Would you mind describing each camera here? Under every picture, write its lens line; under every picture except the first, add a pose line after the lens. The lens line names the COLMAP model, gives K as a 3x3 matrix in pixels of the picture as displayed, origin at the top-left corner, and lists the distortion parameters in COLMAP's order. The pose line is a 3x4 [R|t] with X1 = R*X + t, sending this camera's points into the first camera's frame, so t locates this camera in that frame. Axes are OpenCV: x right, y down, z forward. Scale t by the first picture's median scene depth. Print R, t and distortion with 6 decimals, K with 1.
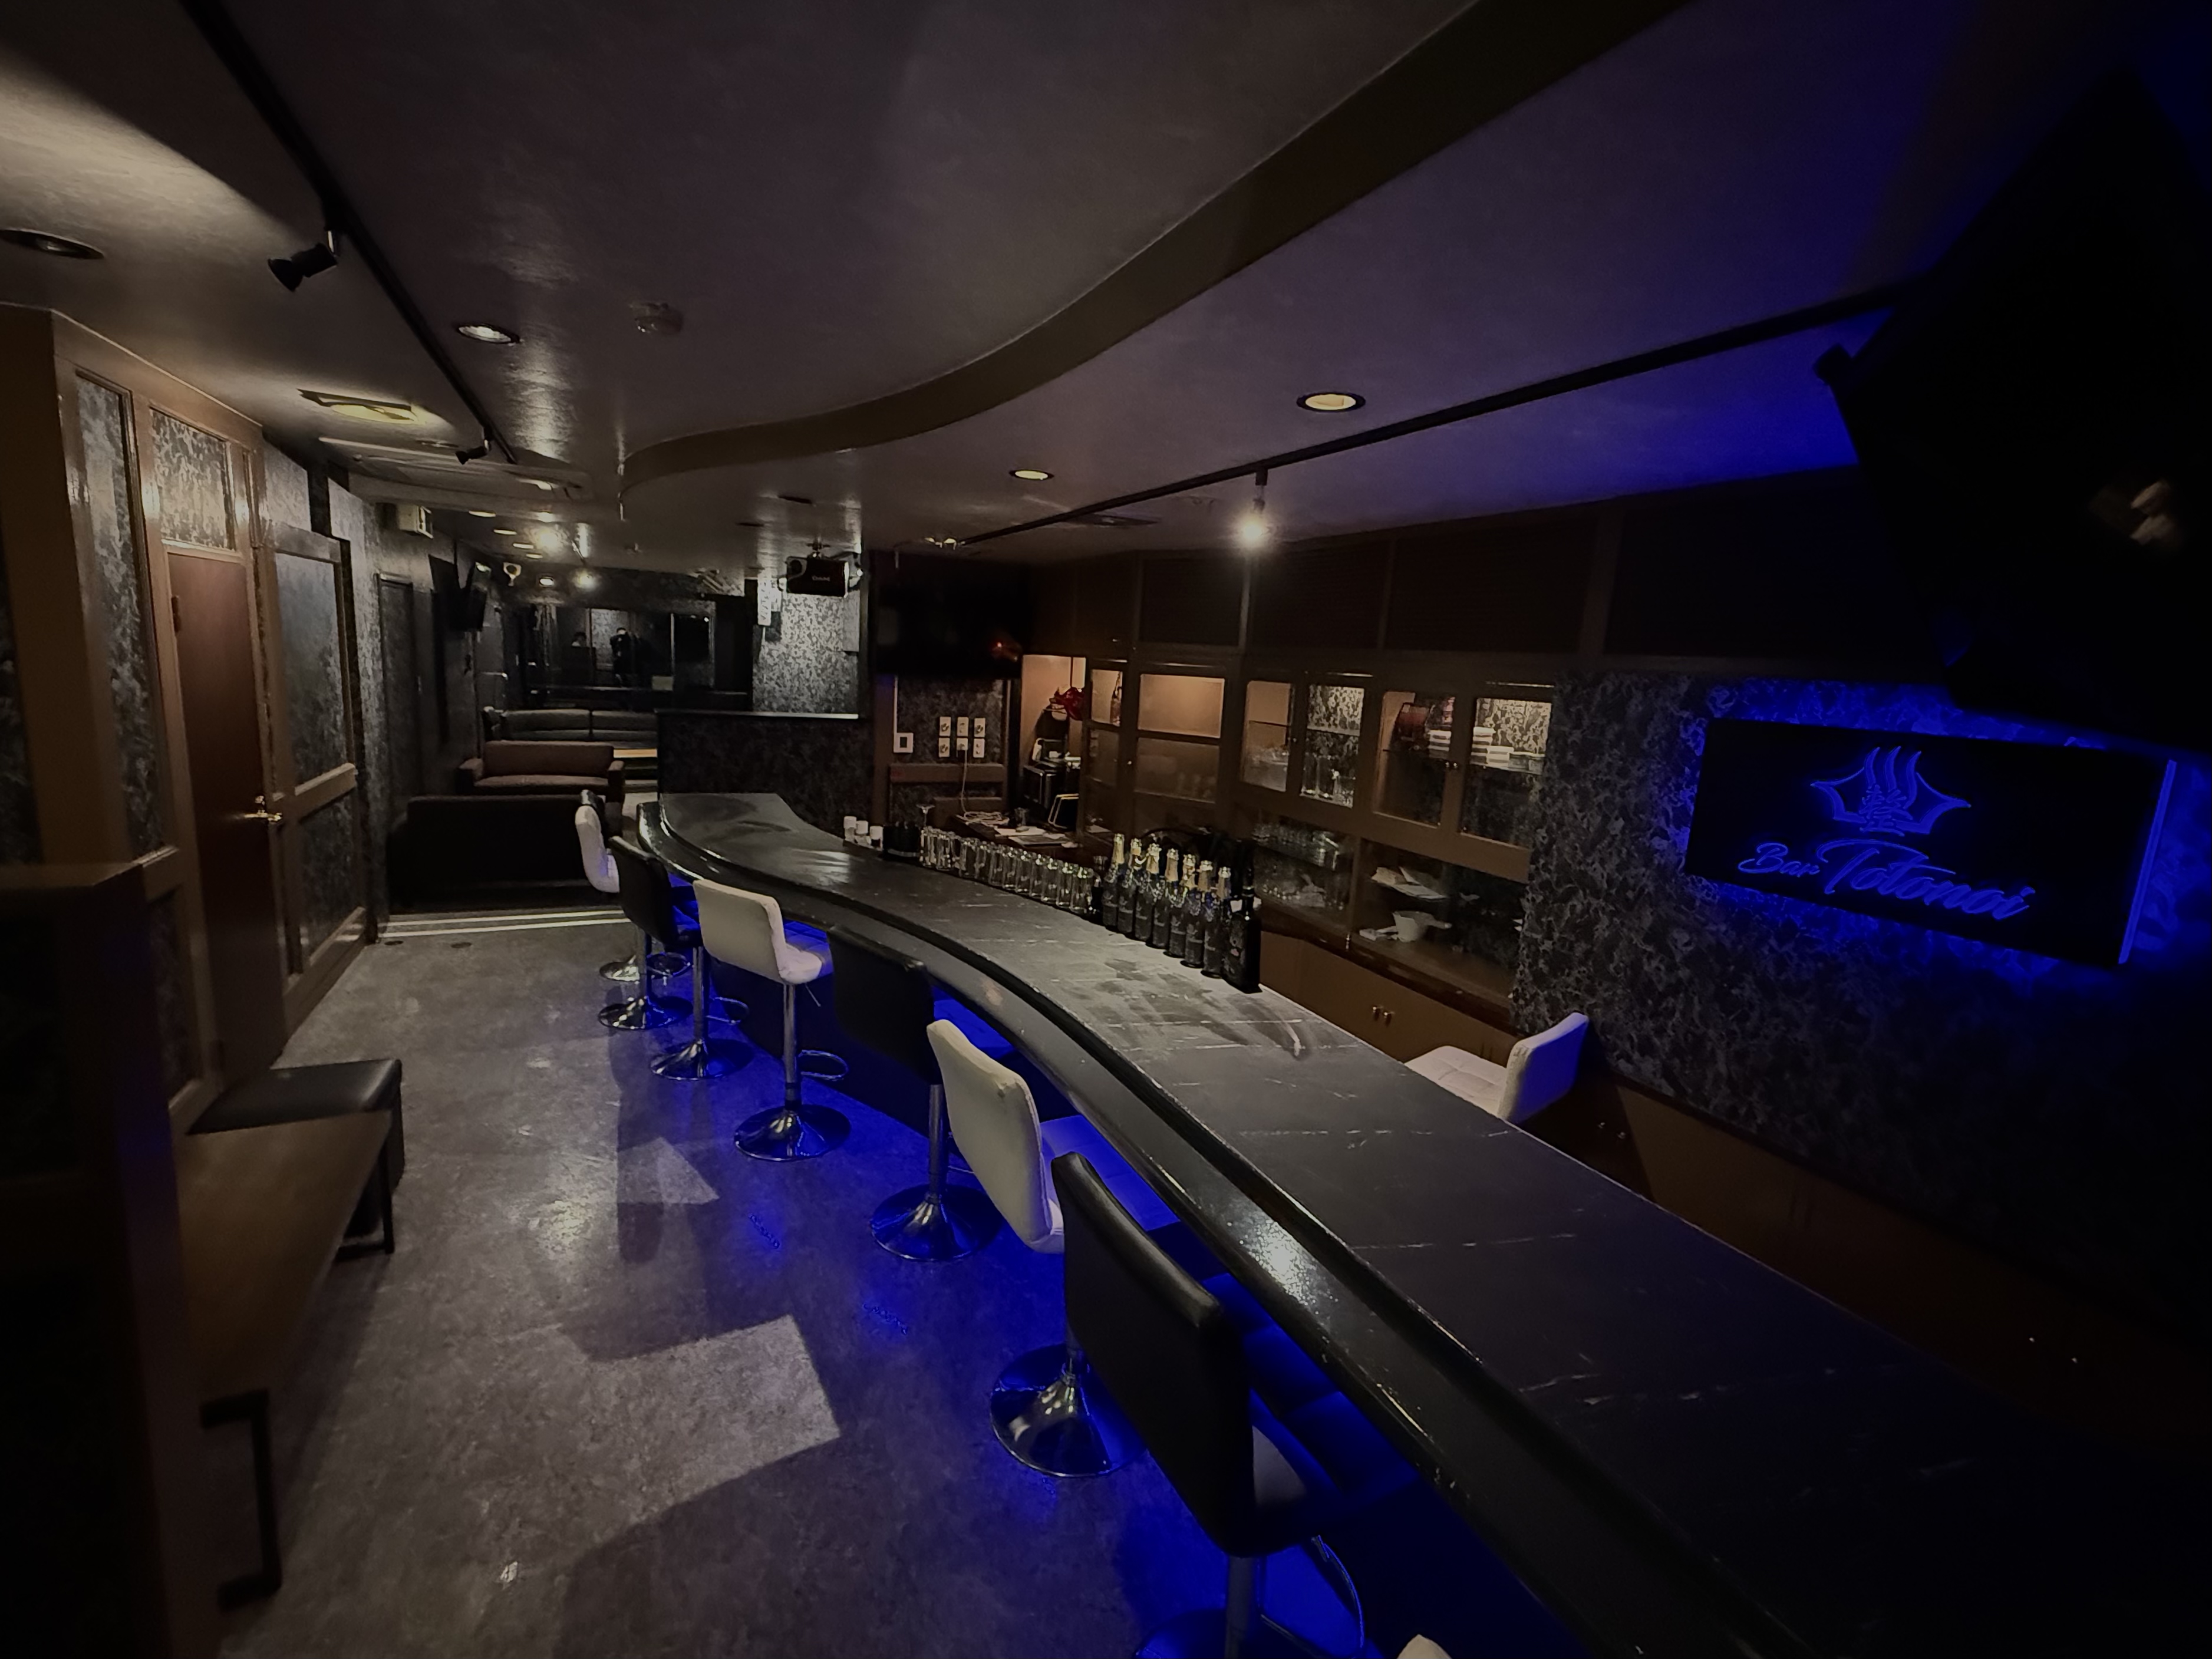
lens RADIAL K [[895.5, 0, 1106.0], [0, 895.5, 829.5], [0, 0, 1]] dist [-0.000734, 0.000060]
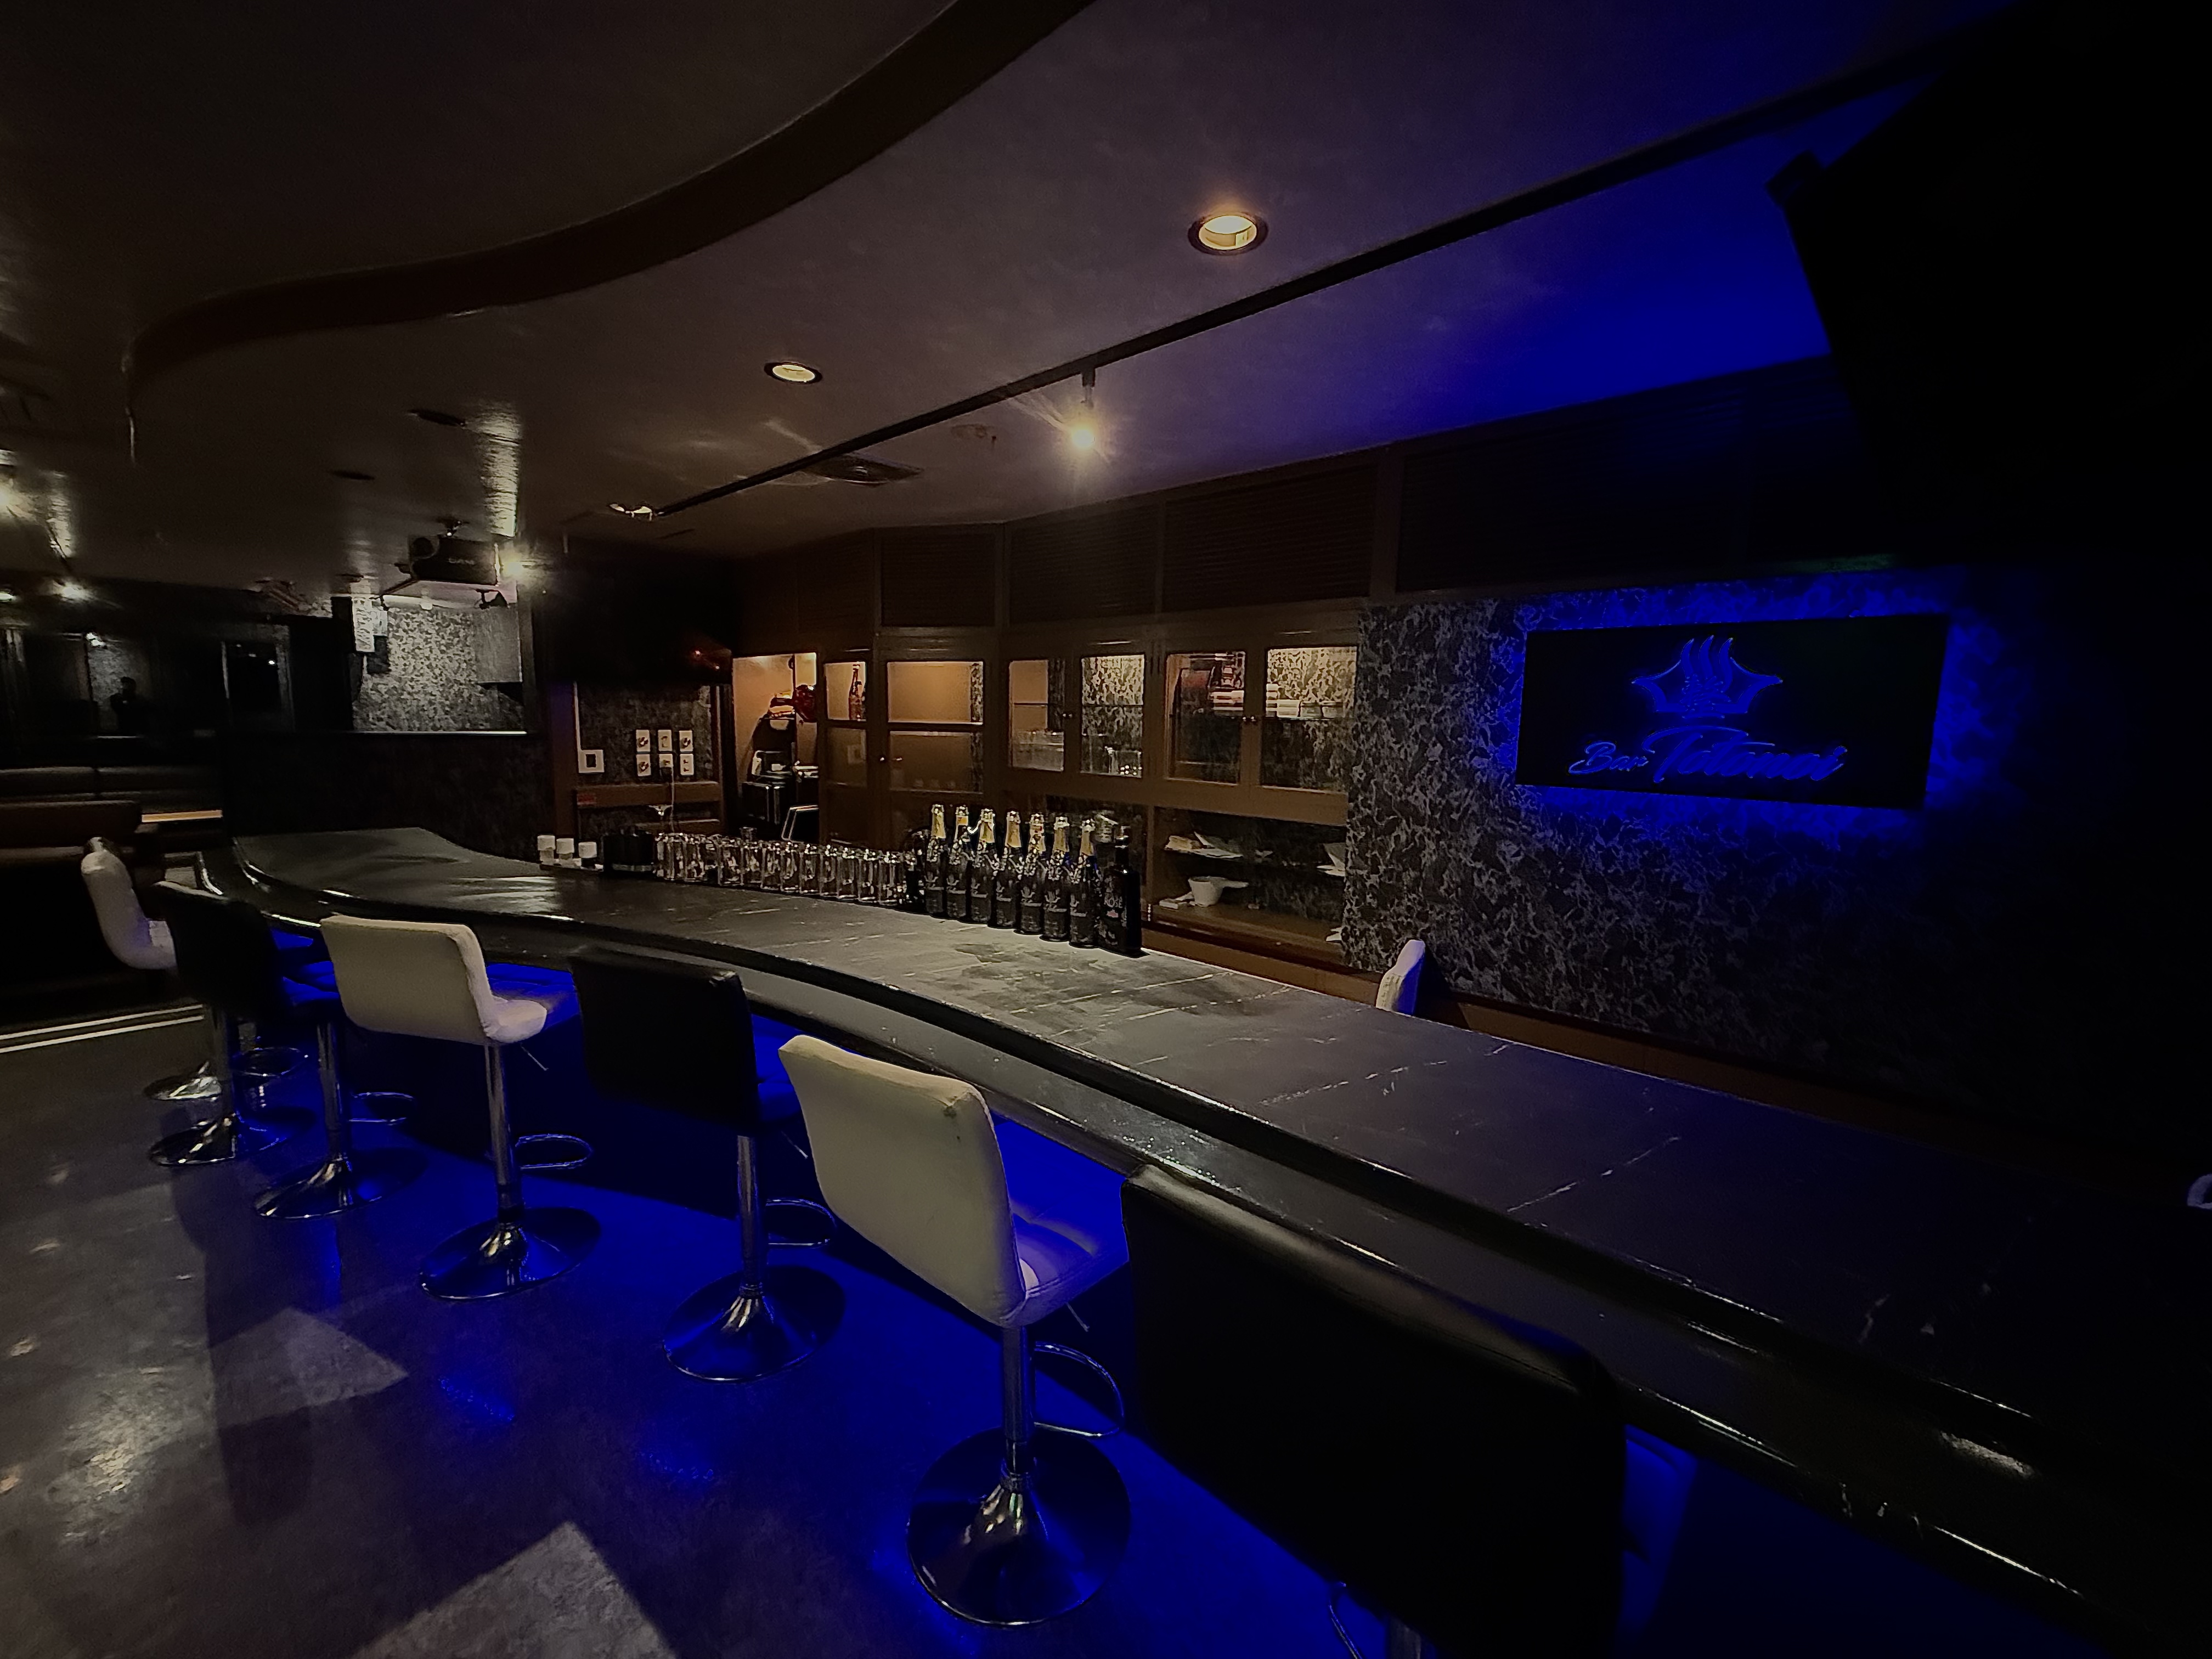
lens RADIAL K [[853.9, 0, 1106.0], [0, 853.9, 829.5], [0, 0, 1]] dist [-0.000656, -0.000051]
pose [[0.937310, -0.086170, 0.337674, -0.113473], [0.095202, 0.995405, -0.010247, 0.053447], [-0.335240, 0.041752, 0.941207, 0.185148]]
